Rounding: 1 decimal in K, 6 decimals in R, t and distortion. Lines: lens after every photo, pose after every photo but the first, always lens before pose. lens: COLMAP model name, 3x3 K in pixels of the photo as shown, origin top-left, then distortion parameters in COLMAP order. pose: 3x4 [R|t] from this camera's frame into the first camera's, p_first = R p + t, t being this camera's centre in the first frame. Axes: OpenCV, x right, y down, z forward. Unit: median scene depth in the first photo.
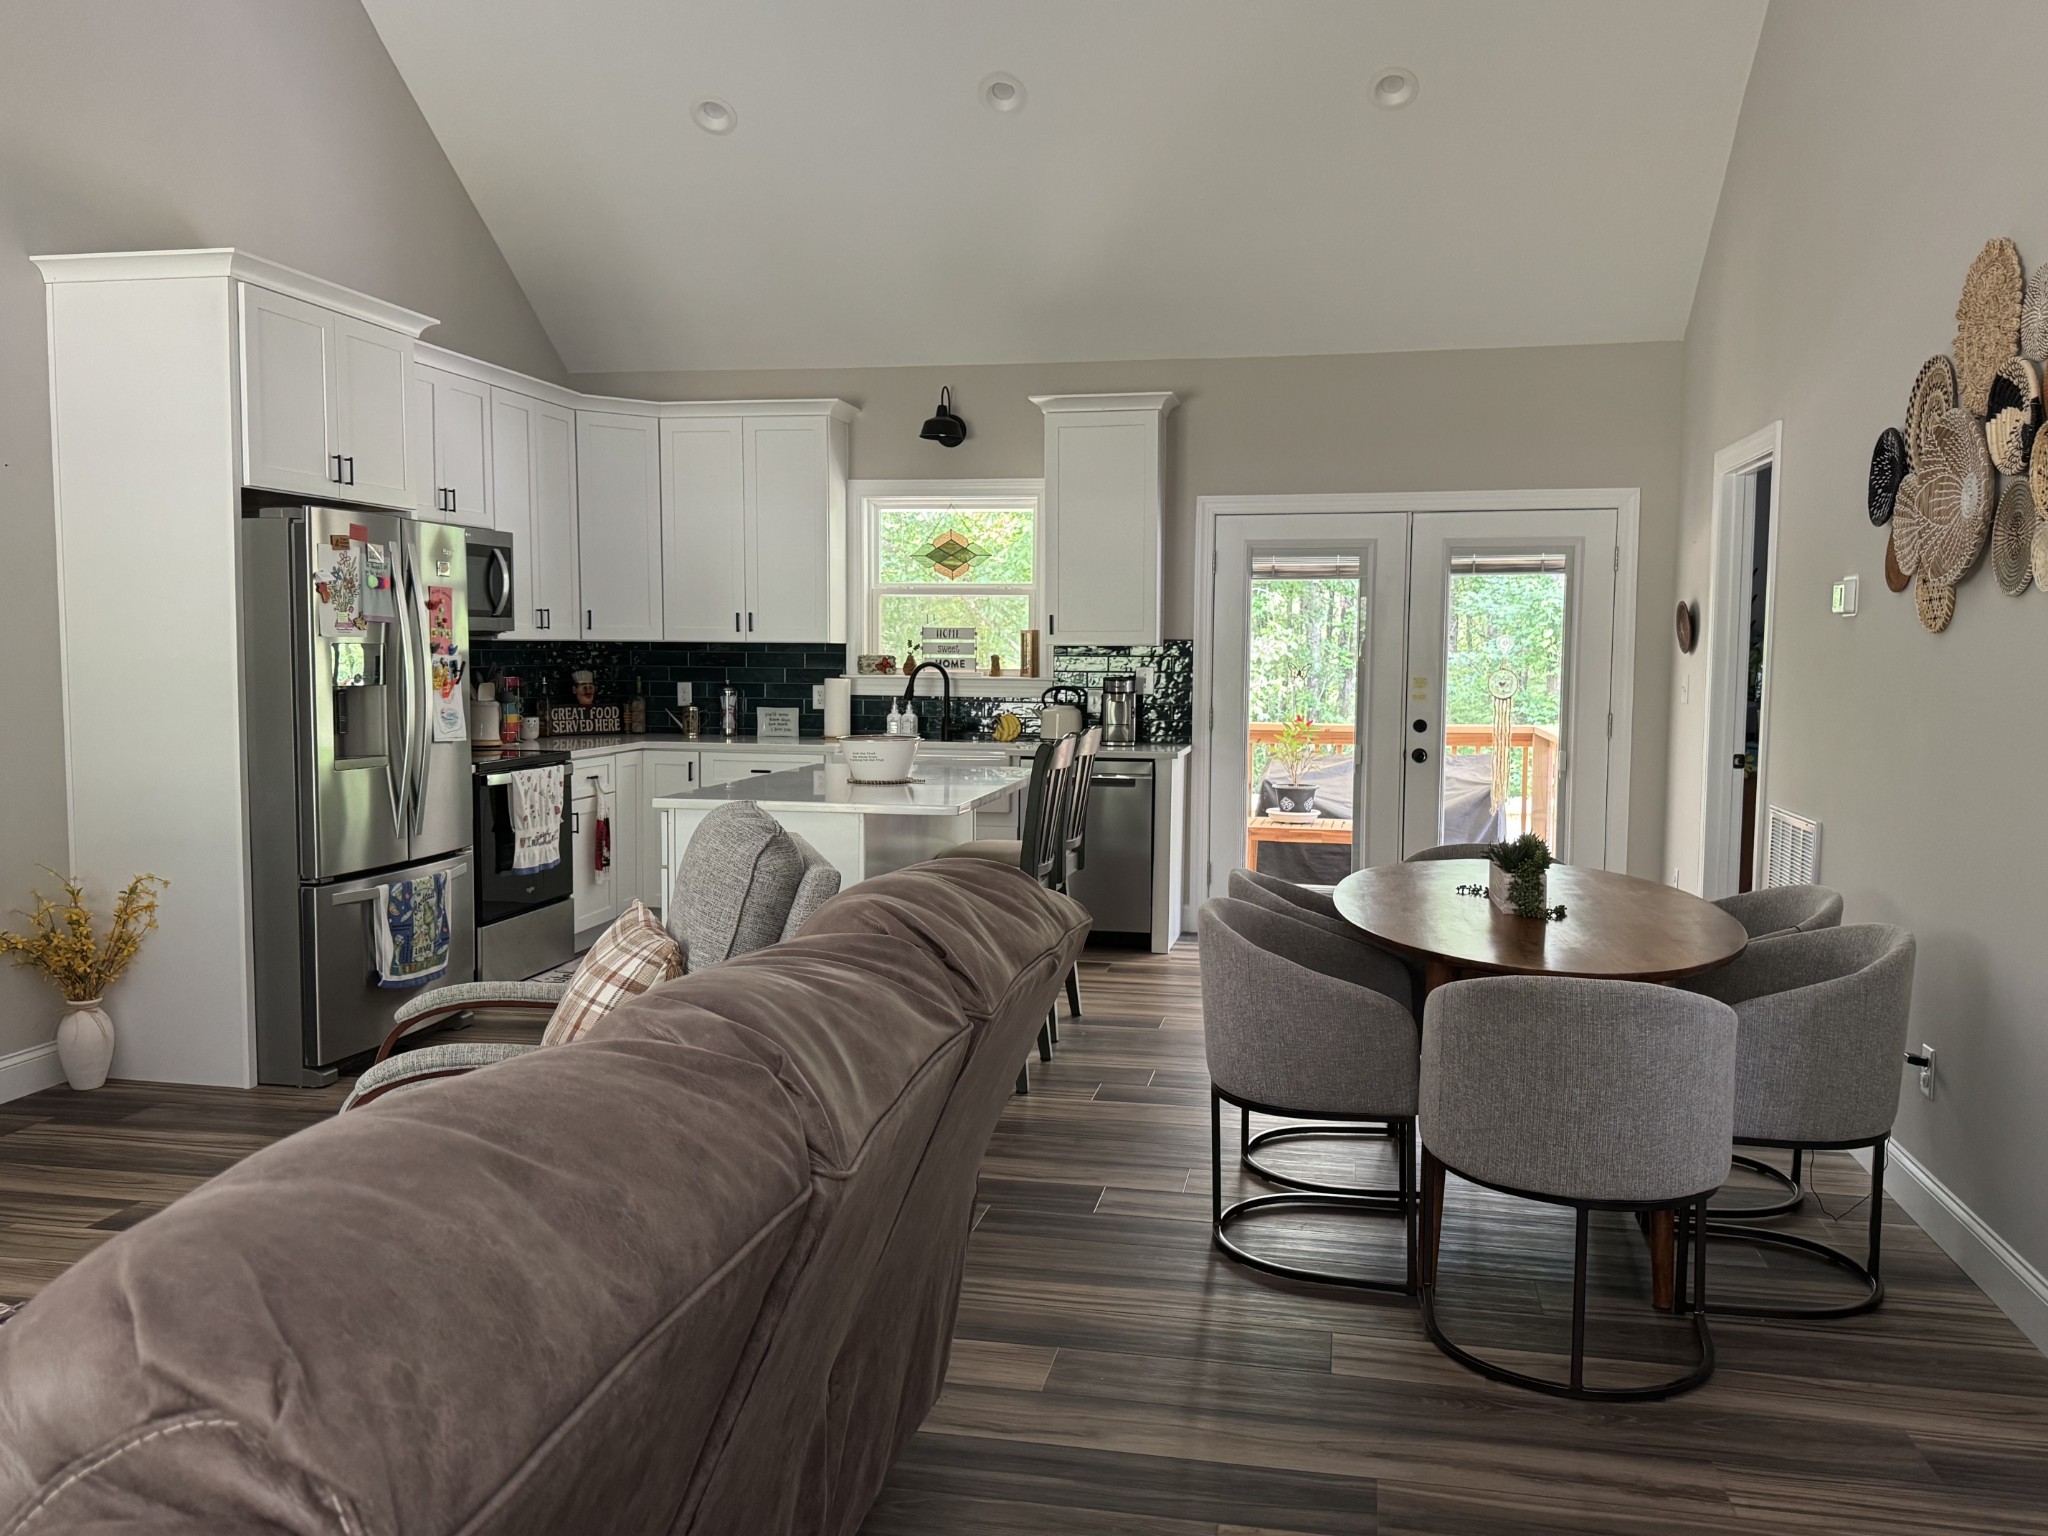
lens RADIAL K [[1628.1, 0, 1032.6], [0, 1628.1, 764.2], [0, 0, 1]] dist [-0.000524, 0.000132]
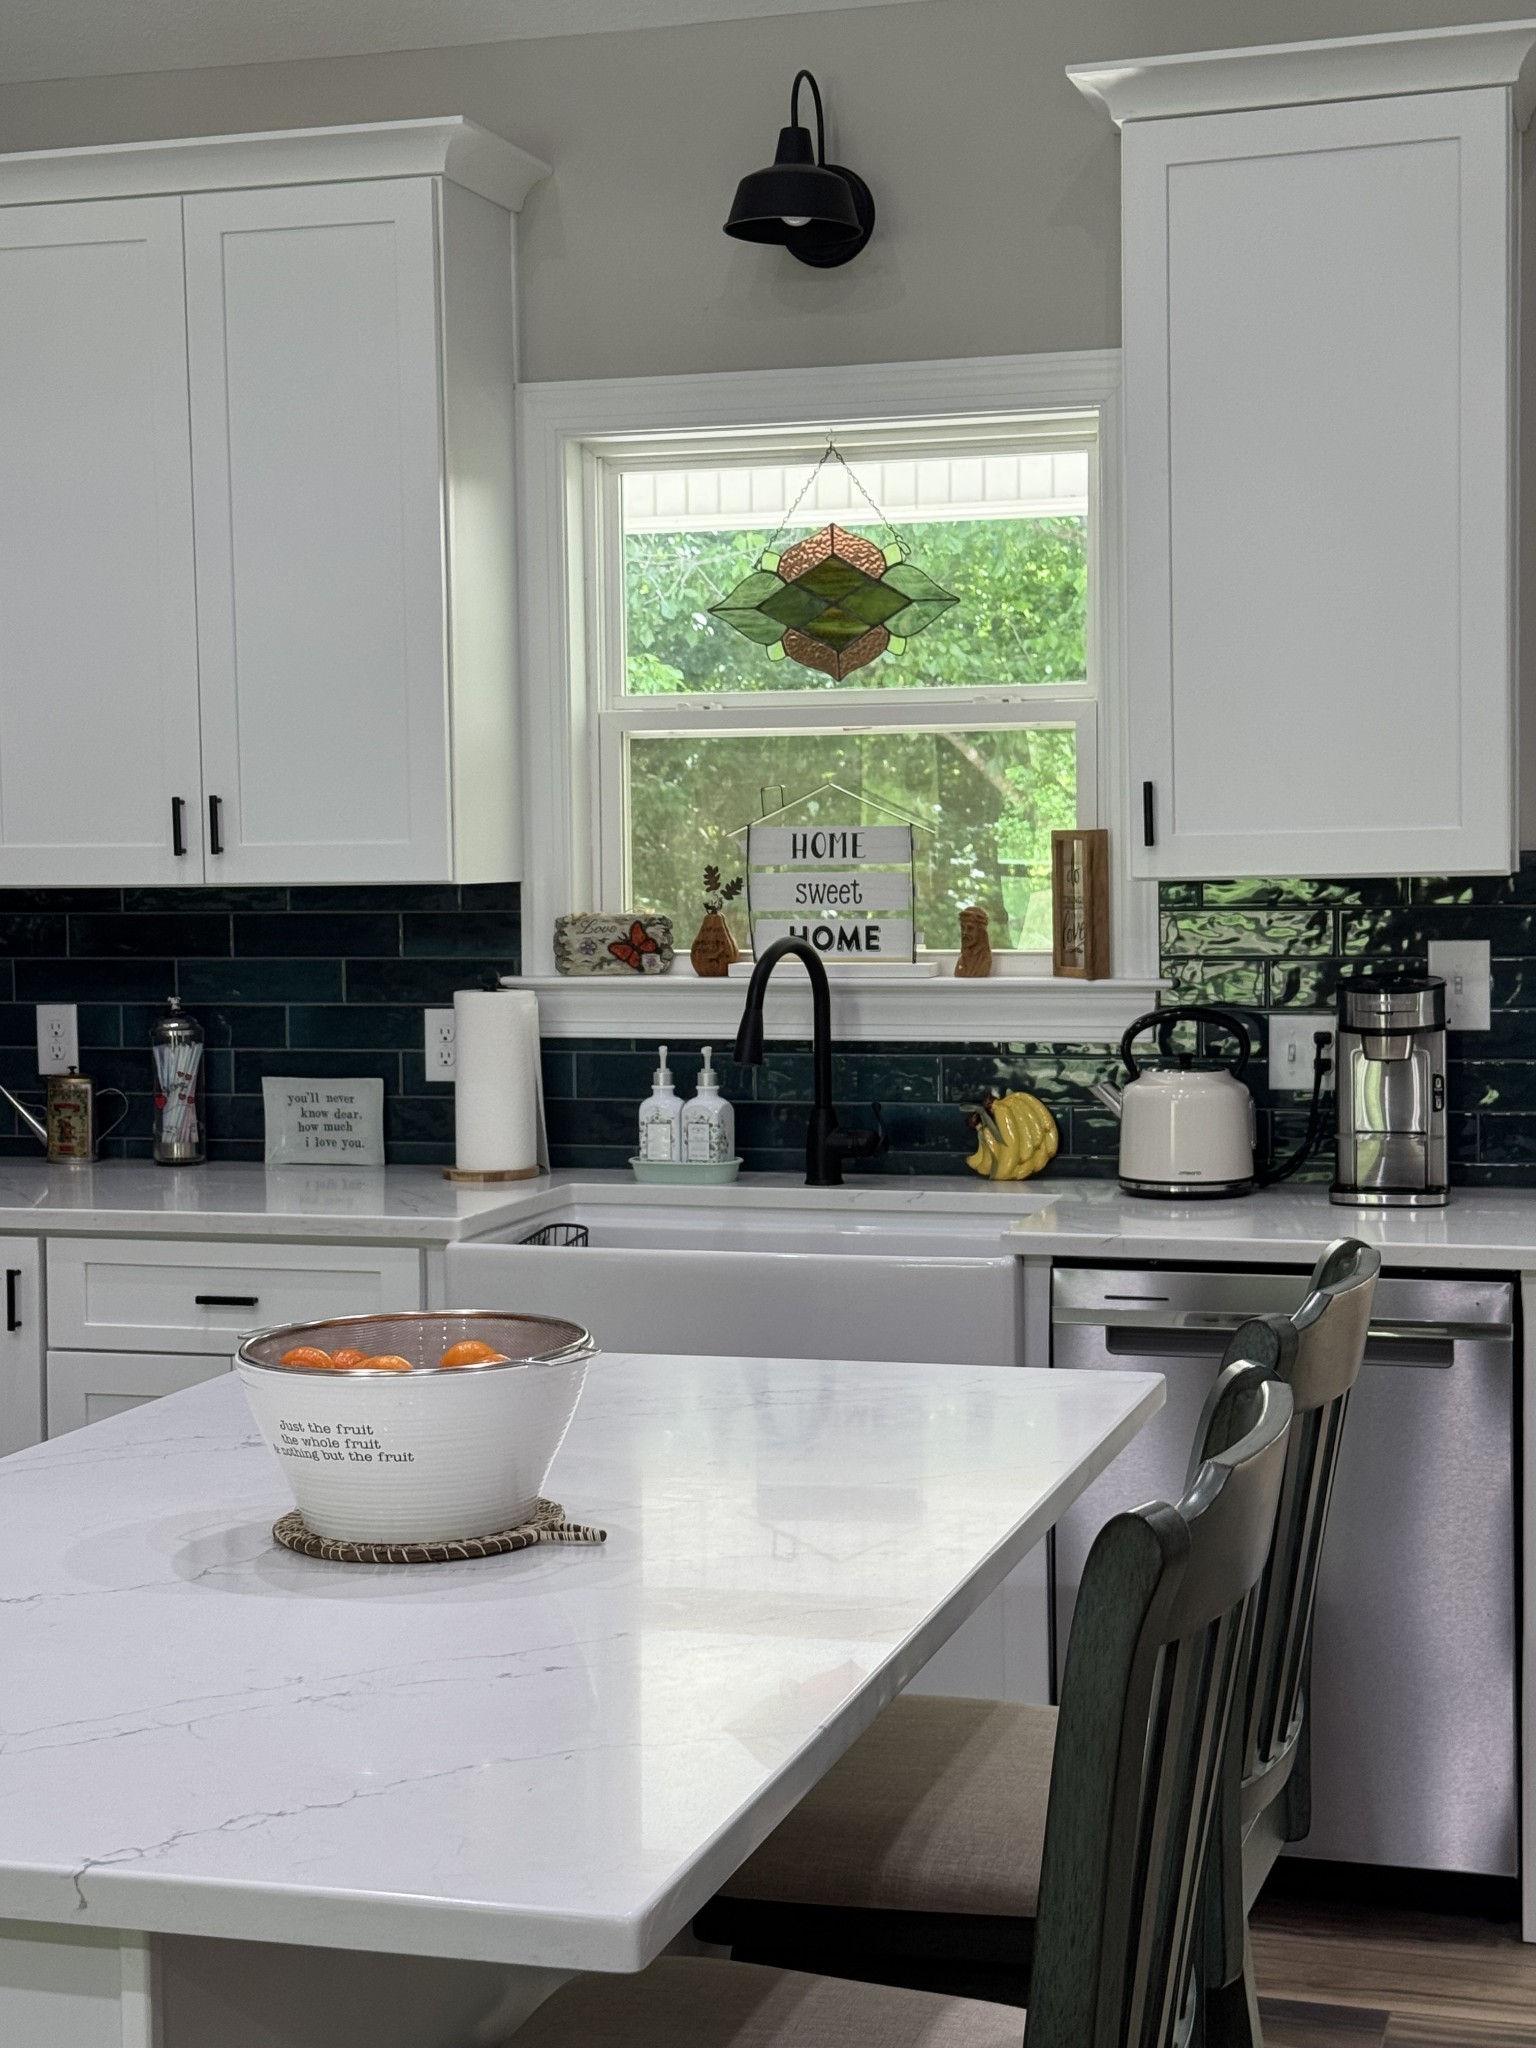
lens RADIAL K [[3009.8, 0, 783.7], [0, 3009.8, 951.7], [0, 0, 1]] dist [0.050479, 0.000000]
pose [[0.994853, -0.017386, -0.099830, -0.001069], [0.013769, 0.999227, -0.036810, -0.037408], [0.100393, 0.035246, 0.994323, 0.406228]]
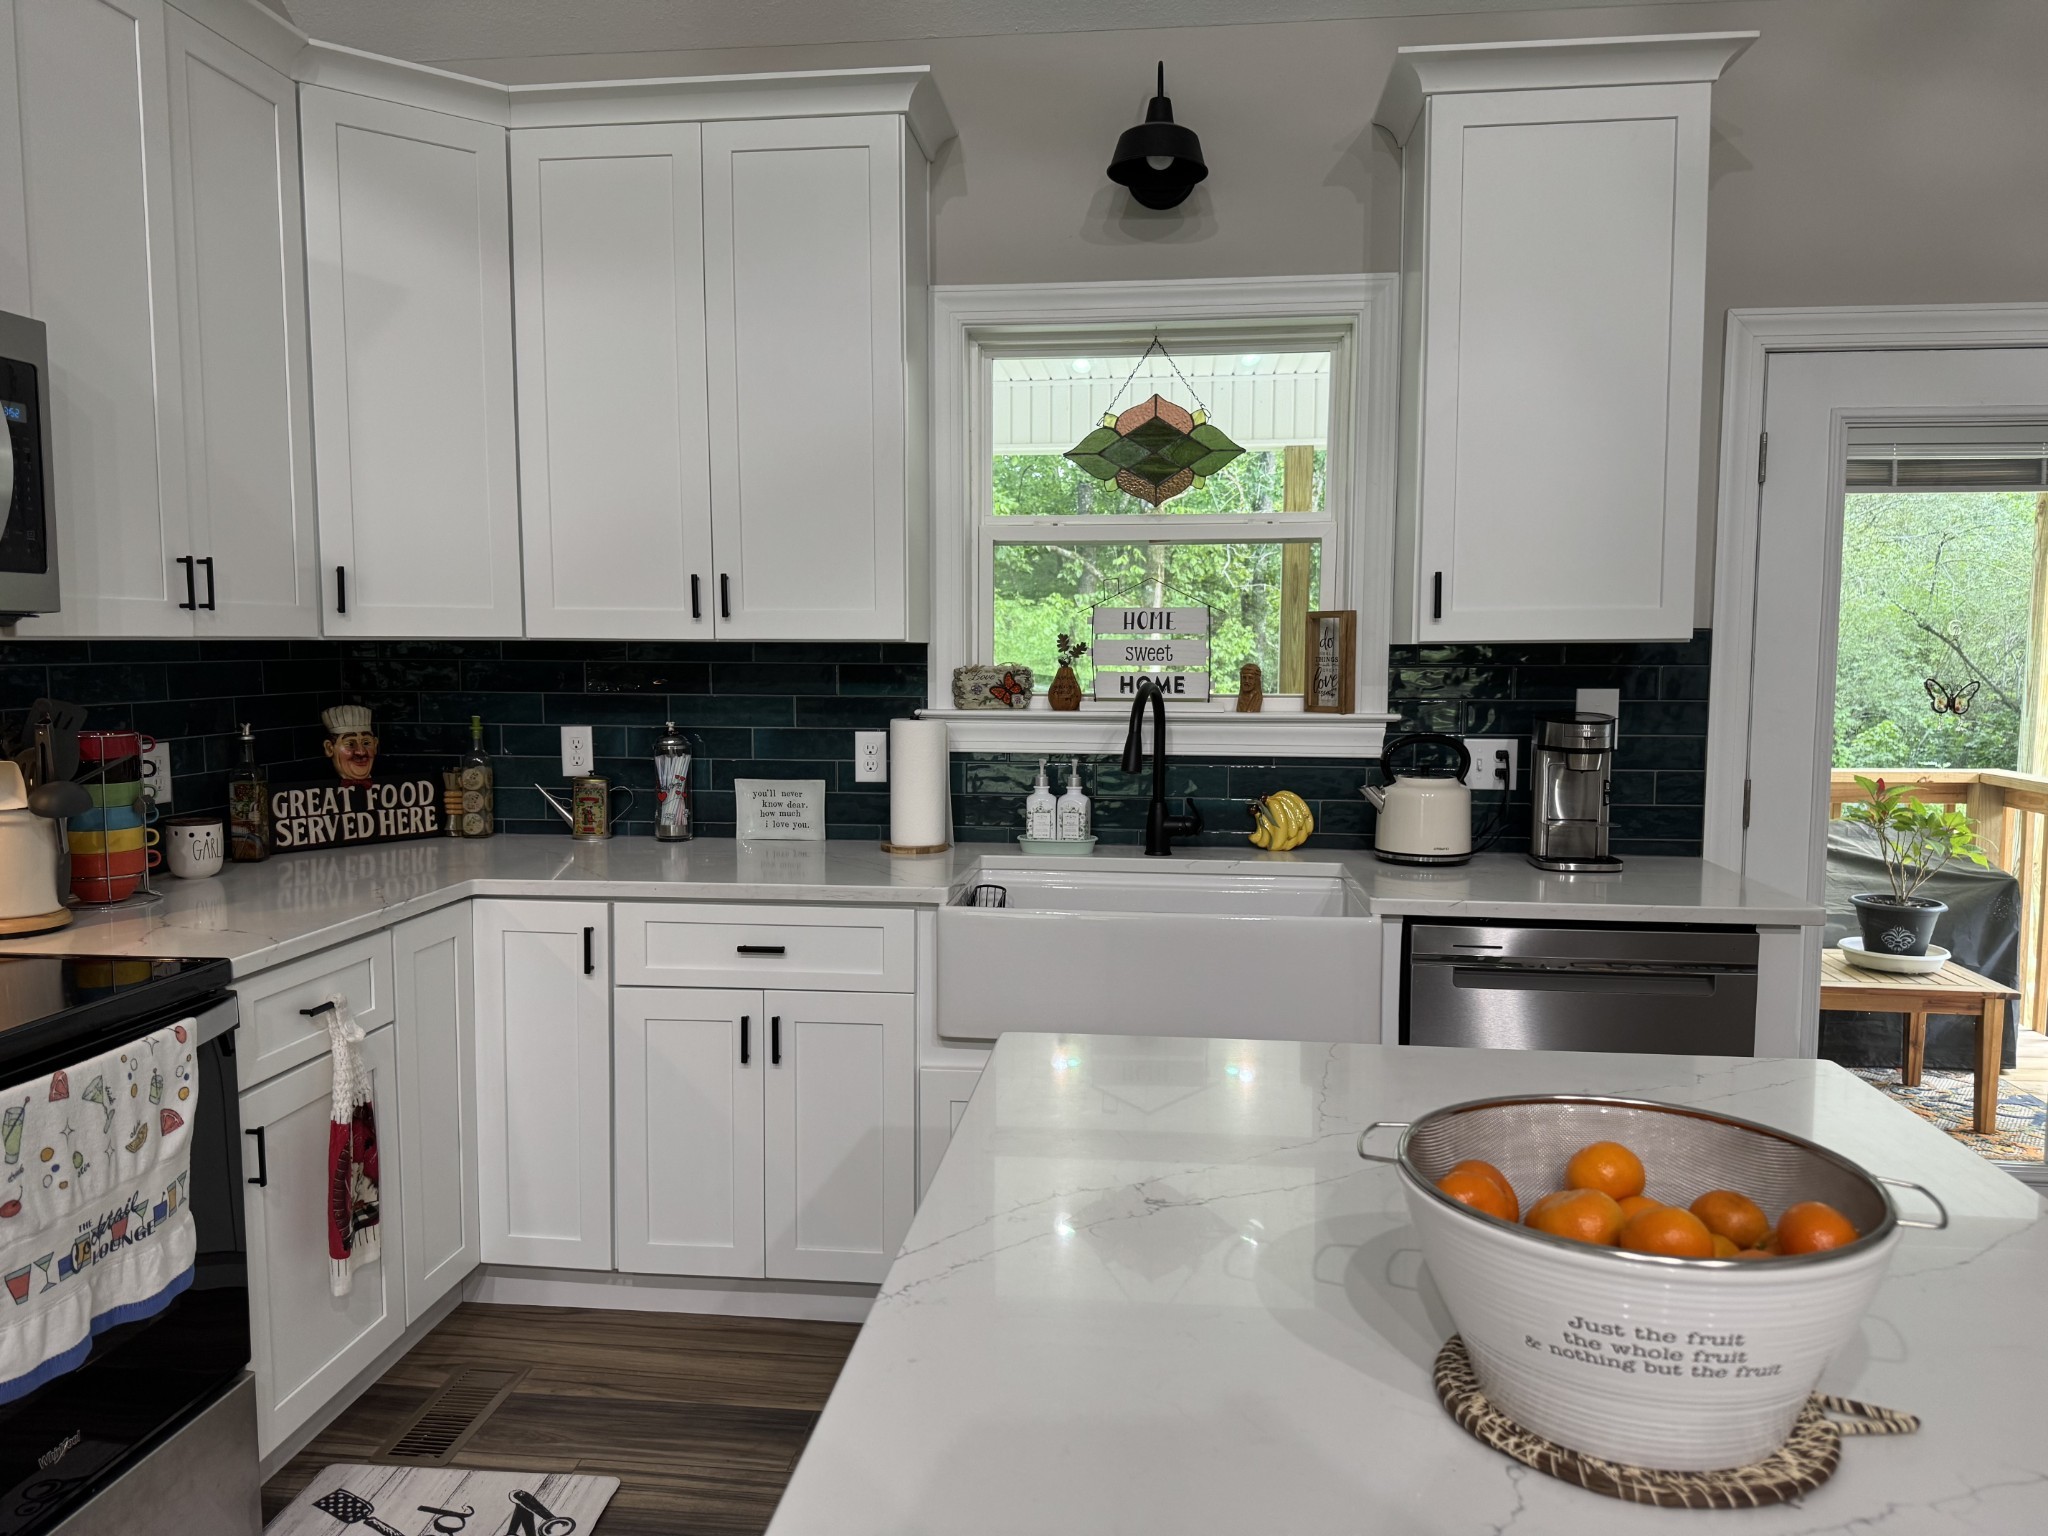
lens RADIAL K [[1445.1, 0, 1026.4], [0, 1445.1, 777.3], [0, 0, 1]] dist [0.010139, -0.016432]
pose [[0.996937, -0.012651, 0.077184, -0.119770], [0.011314, 0.999779, 0.017736, -0.042990], [-0.077392, -0.016809, 0.996859, 0.588915]]
